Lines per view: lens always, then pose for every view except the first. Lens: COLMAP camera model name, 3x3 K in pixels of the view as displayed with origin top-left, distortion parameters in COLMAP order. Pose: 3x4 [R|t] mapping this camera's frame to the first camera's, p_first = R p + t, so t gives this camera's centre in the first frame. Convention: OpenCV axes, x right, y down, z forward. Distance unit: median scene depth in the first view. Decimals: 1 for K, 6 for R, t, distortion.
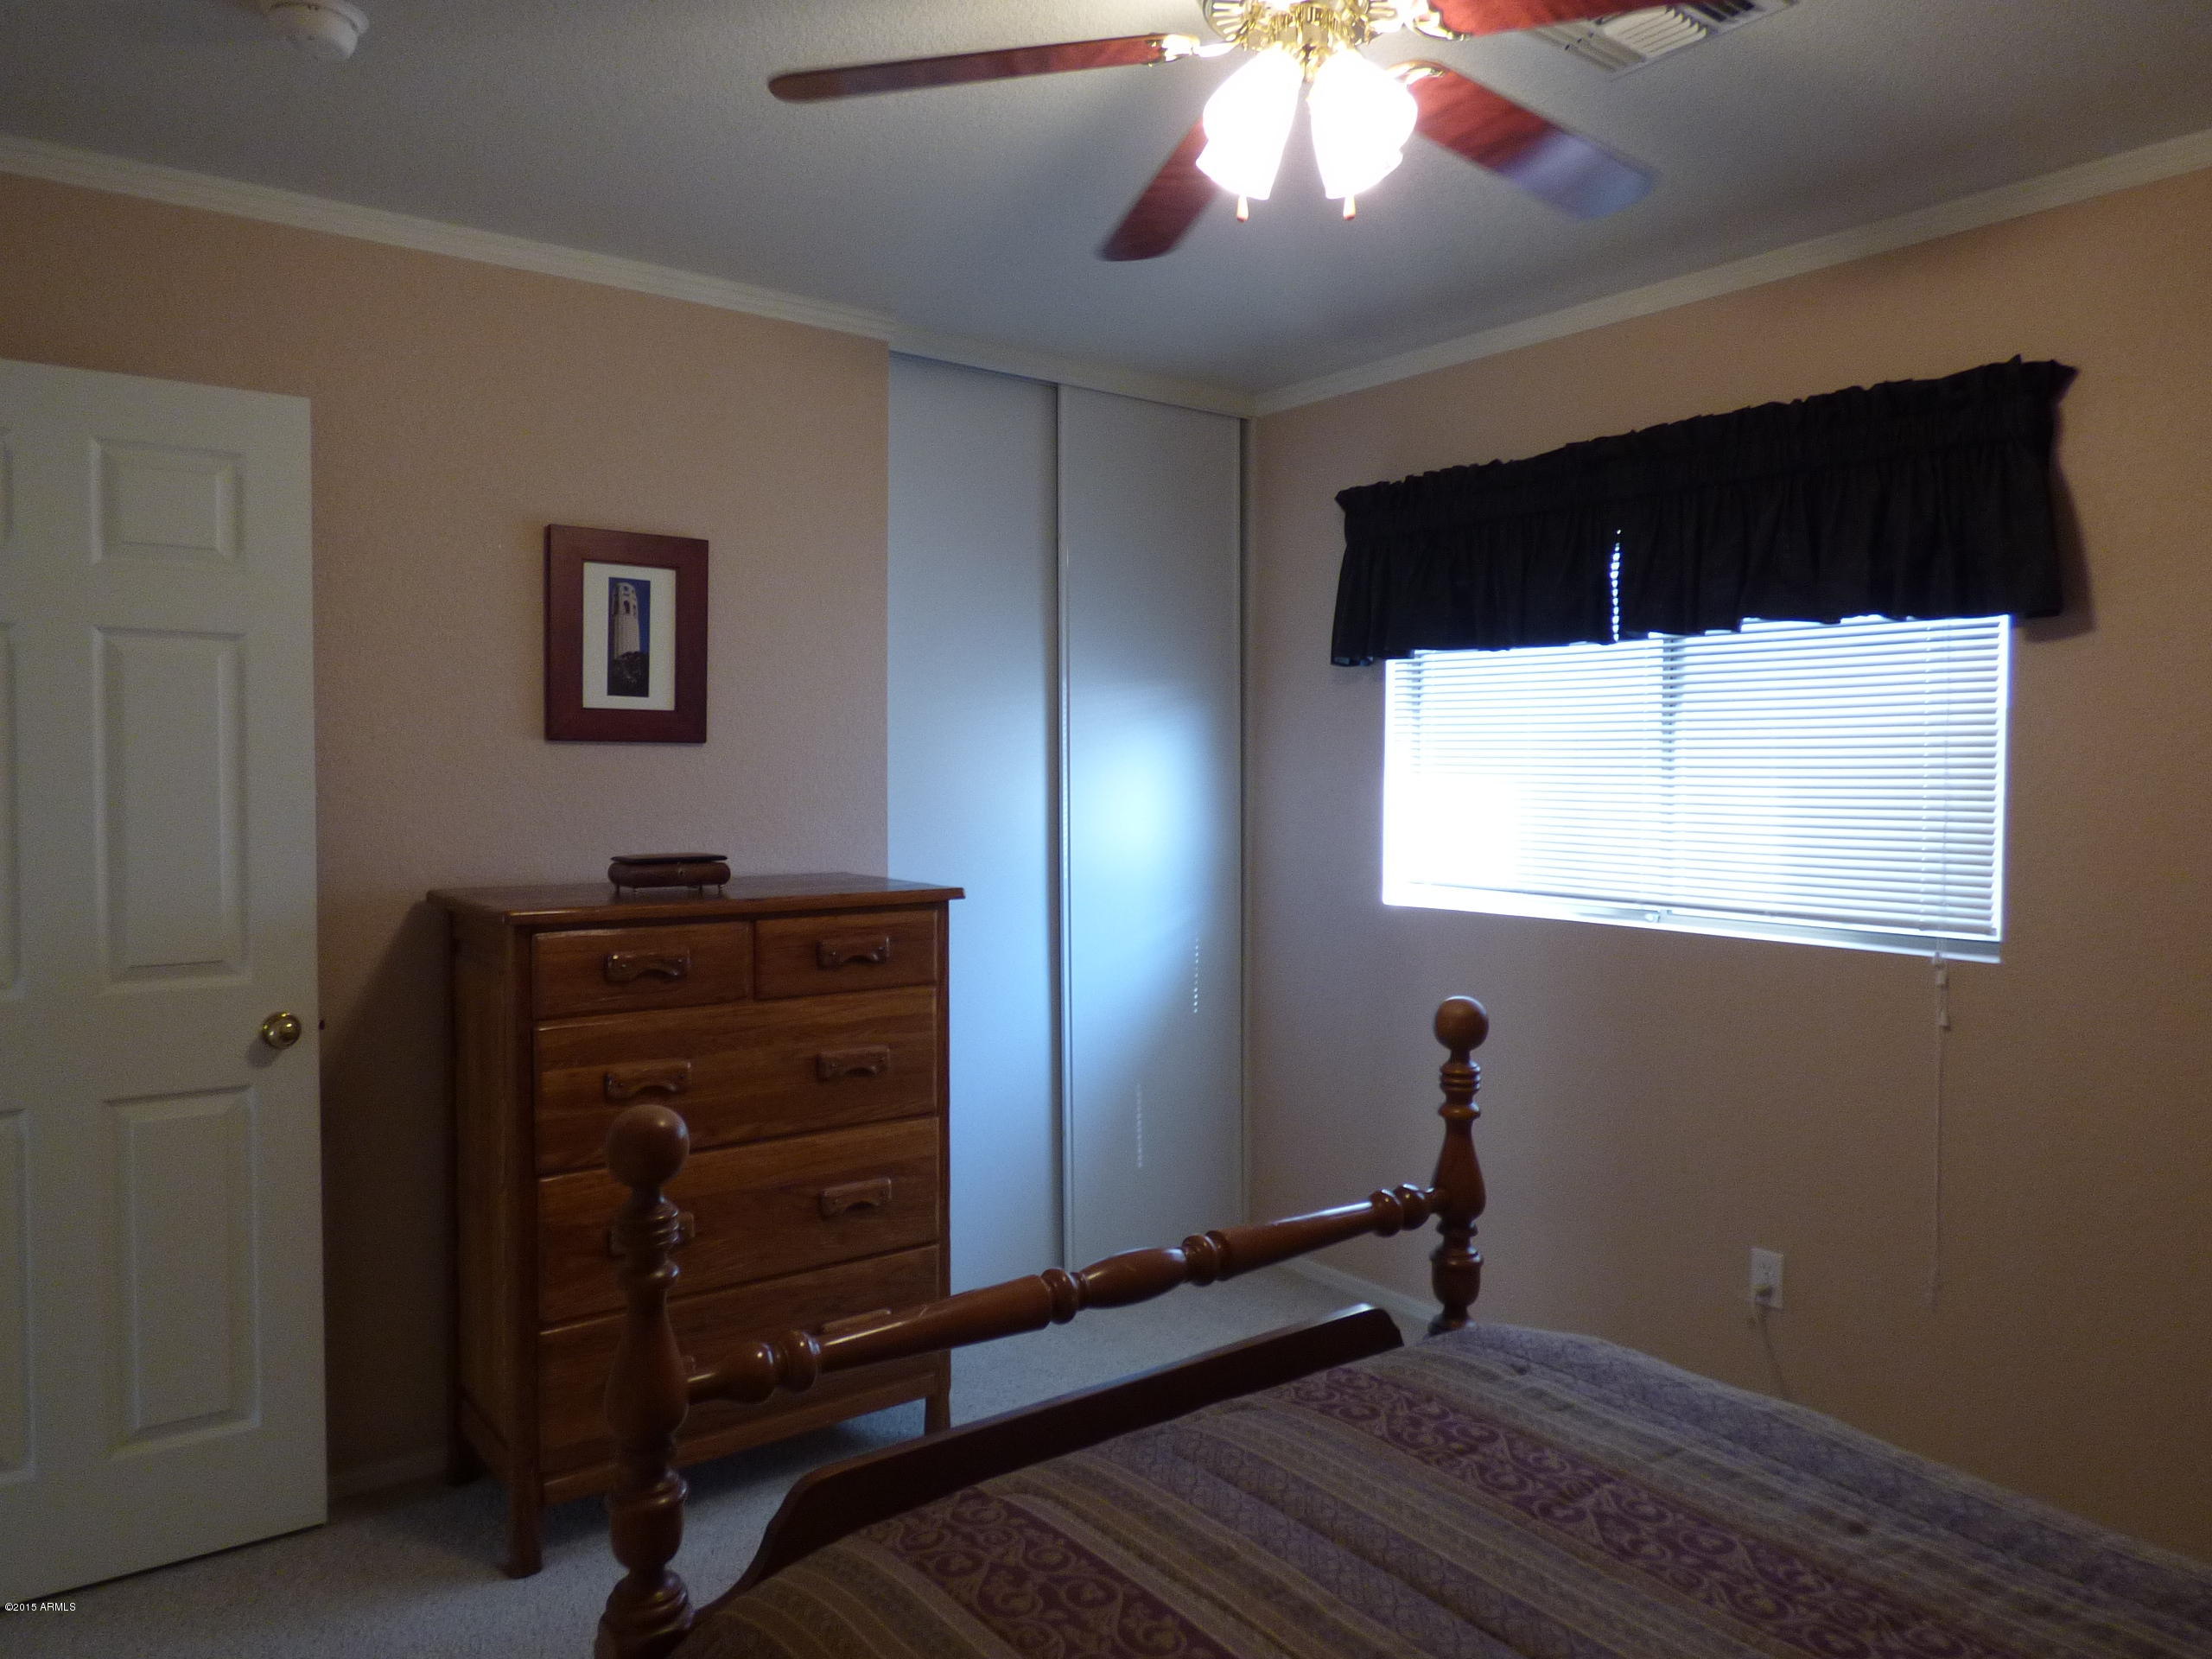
lens RADIAL K [[1515.9, 0, 1092.1], [0, 1515.9, 835.0], [0, 0, 1]] dist [-0.009076, -0.001066]
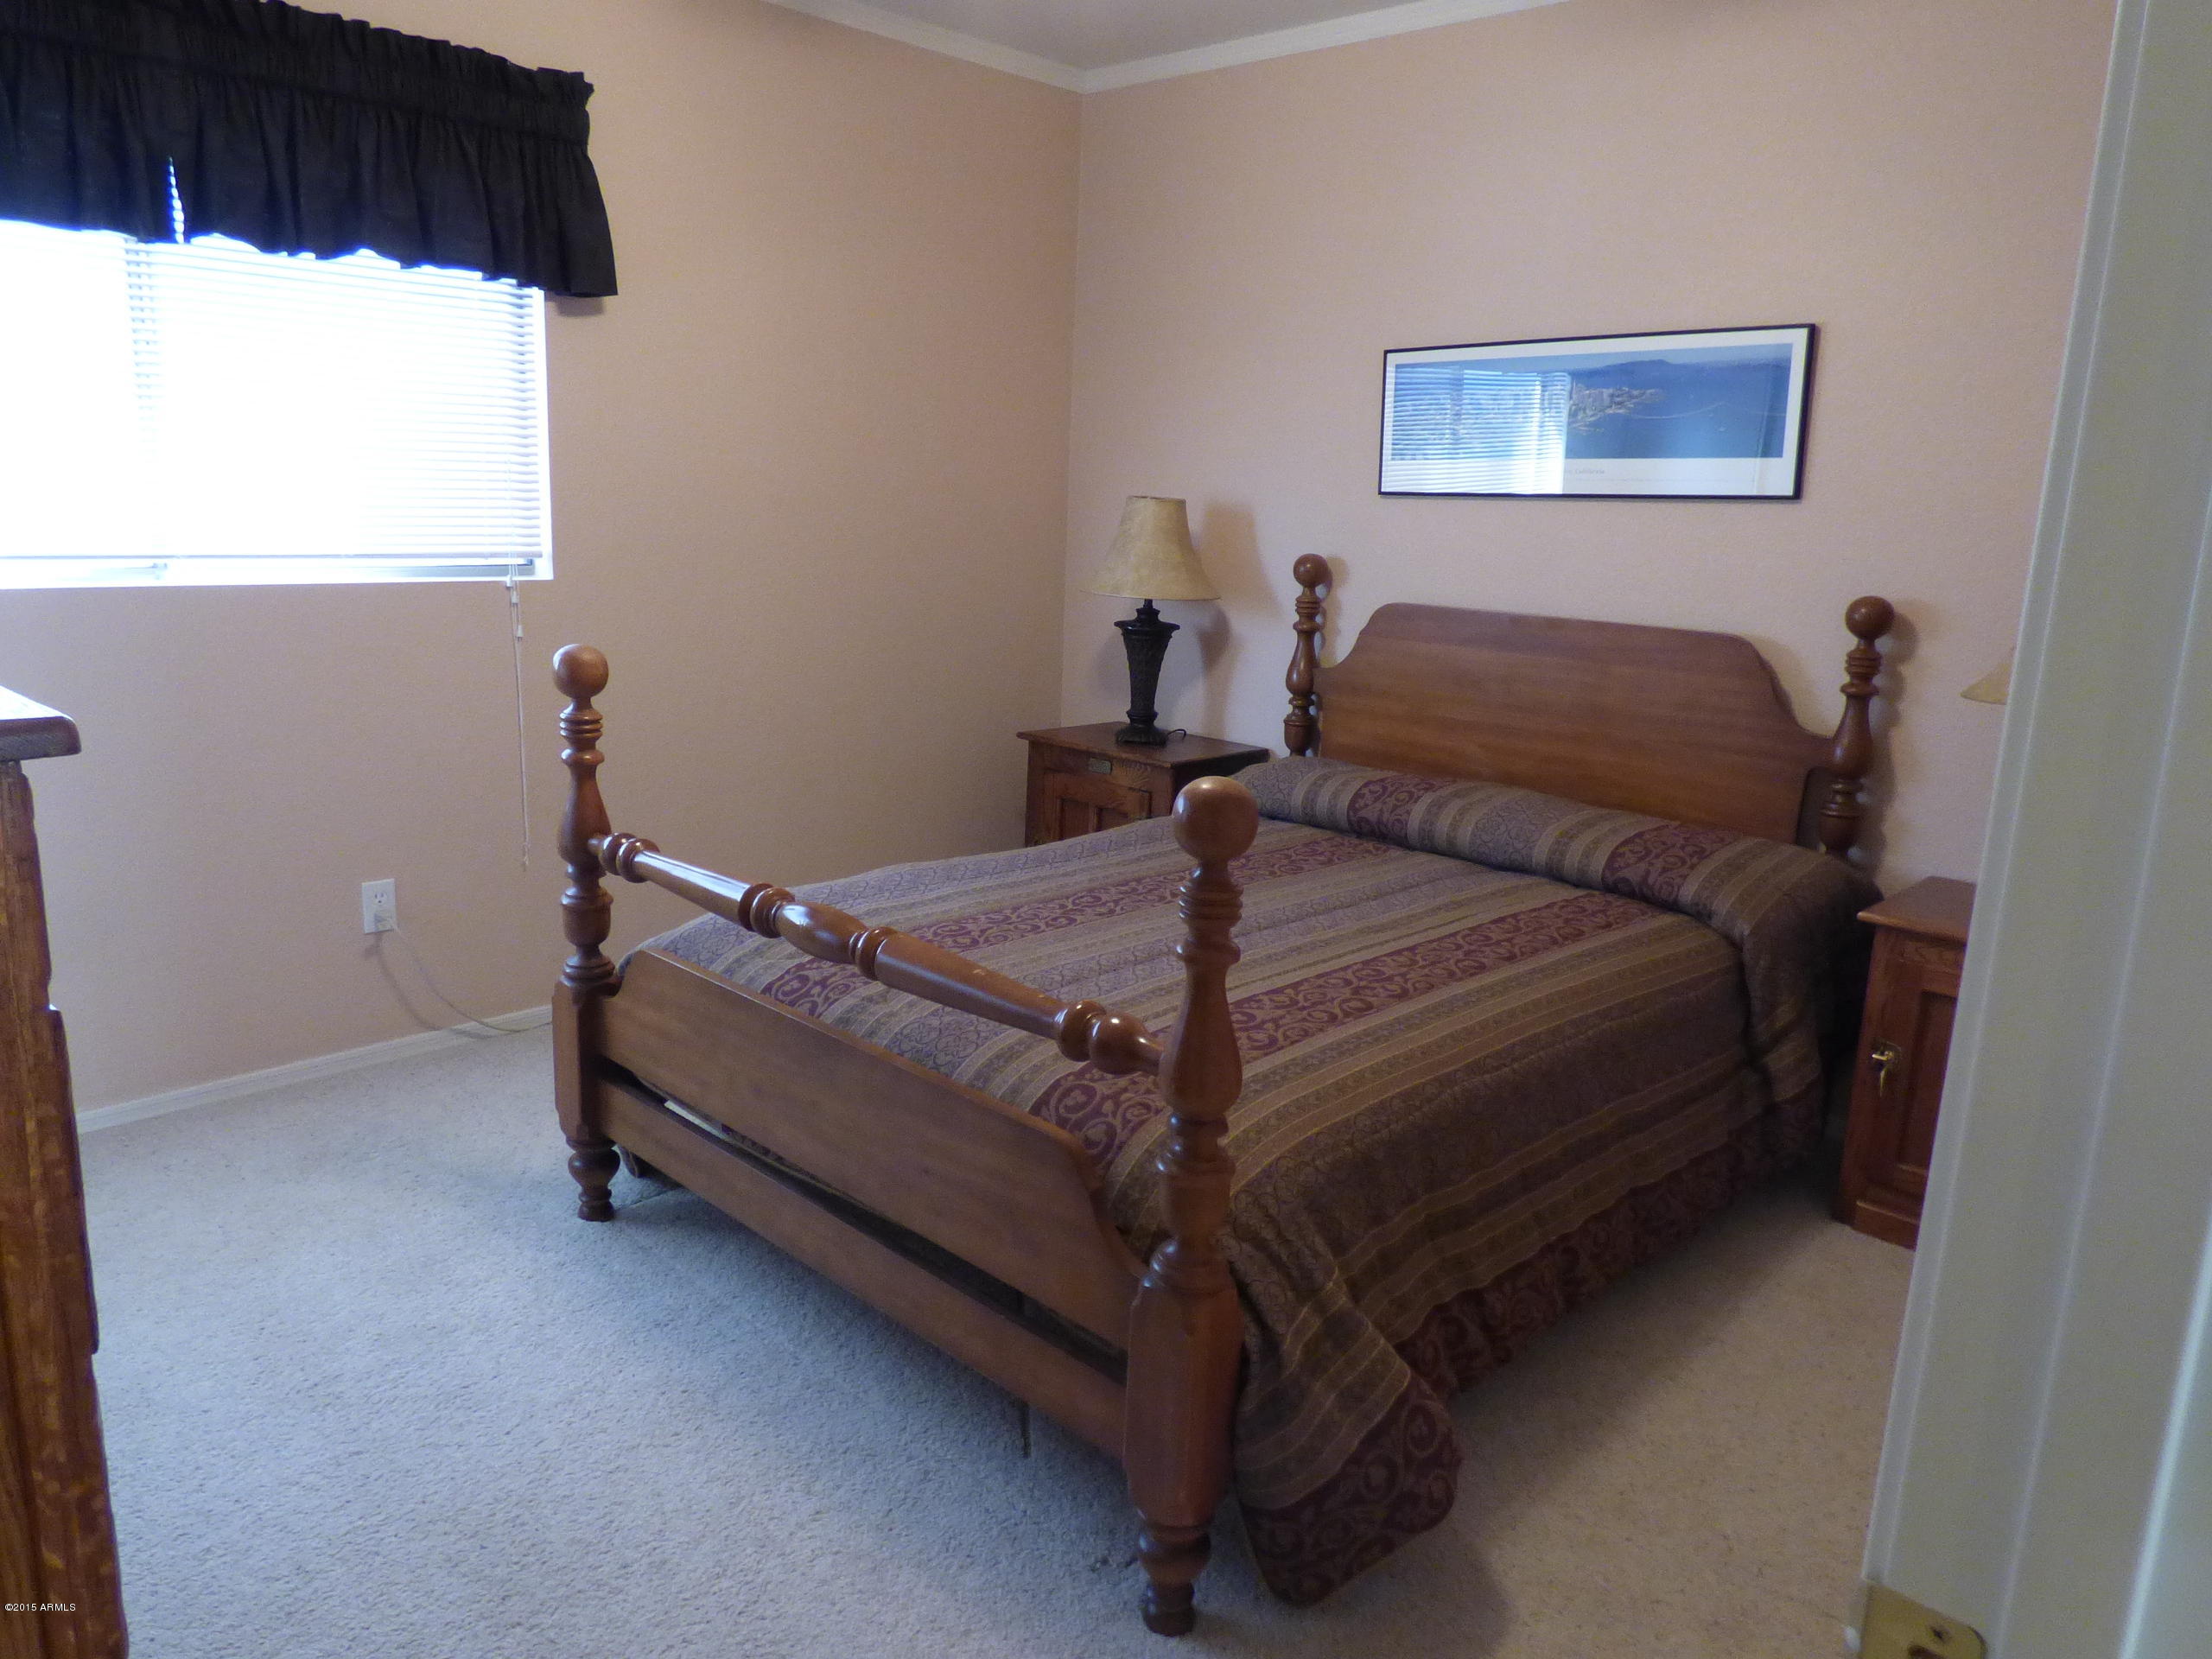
lens RADIAL K [[1515.9, 0, 1095.1], [0, 1515.9, 815.2], [0, 0, 1]] dist [-0.009076, -0.001066]
pose [[-0.125744, -0.220390, 0.967273, -0.764640], [-0.000848, 0.975035, 0.222048, -0.004698], [-0.992062, 0.027101, -0.122792, 0.774201]]
